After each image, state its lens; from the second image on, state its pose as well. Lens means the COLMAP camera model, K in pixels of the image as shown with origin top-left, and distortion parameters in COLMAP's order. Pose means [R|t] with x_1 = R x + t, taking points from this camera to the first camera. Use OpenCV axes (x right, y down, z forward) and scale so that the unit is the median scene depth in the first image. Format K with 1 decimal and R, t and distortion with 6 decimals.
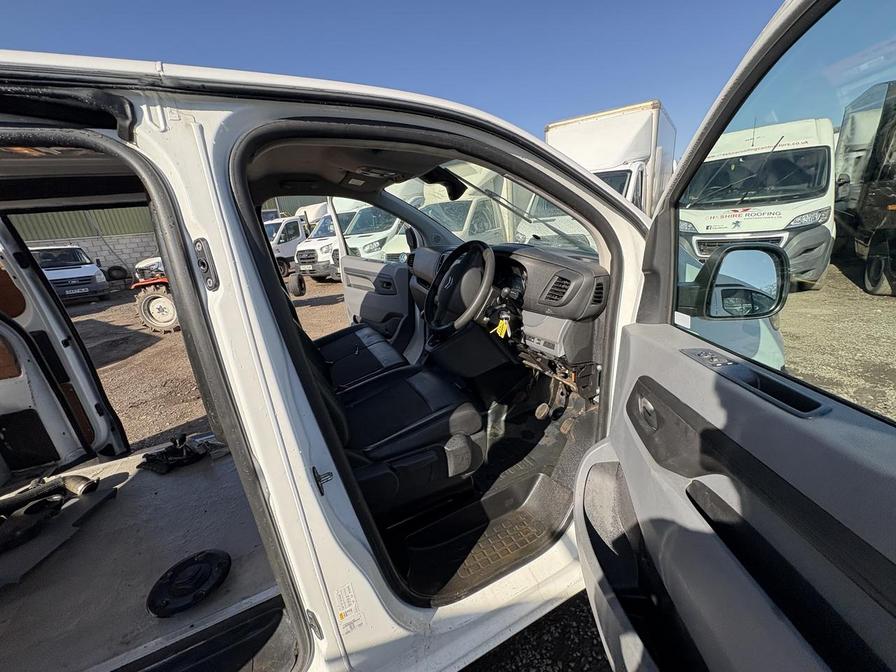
lens RADIAL K [[361.2, 0, 449.1], [0, 361.2, 331.5], [0, 0, 1]] dist [-0.001868, -0.000197]
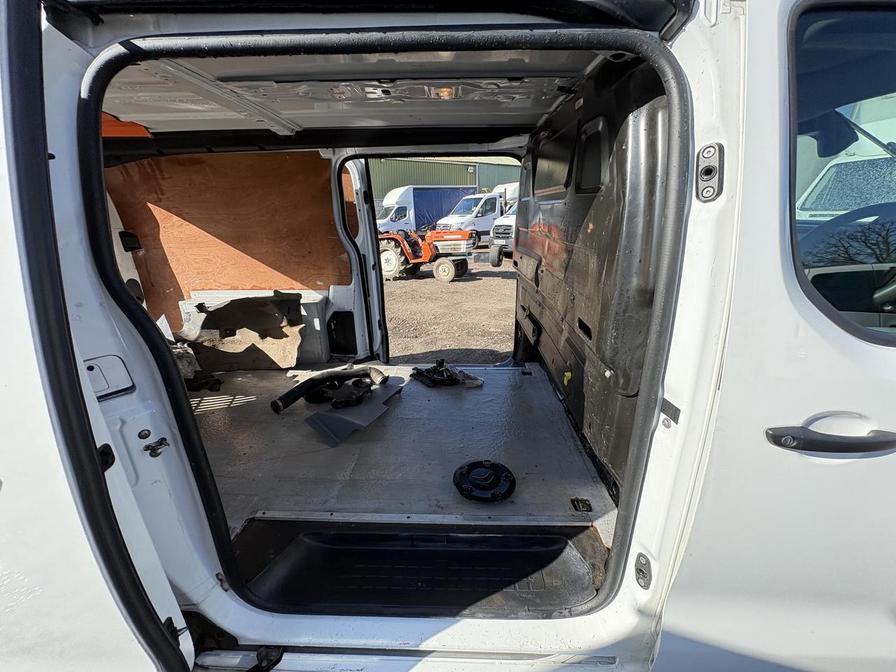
lens RADIAL K [[358.1, 0, 446.6], [0, 358.1, 336.1], [0, 0, 1]] dist [0.001746, -0.000228]
pose [[0.887261, 0.228076, -0.400935, -0.282034], [-0.206133, 0.973635, 0.097695, 0.095652], [0.412646, -0.004035, 0.910882, -0.049173]]
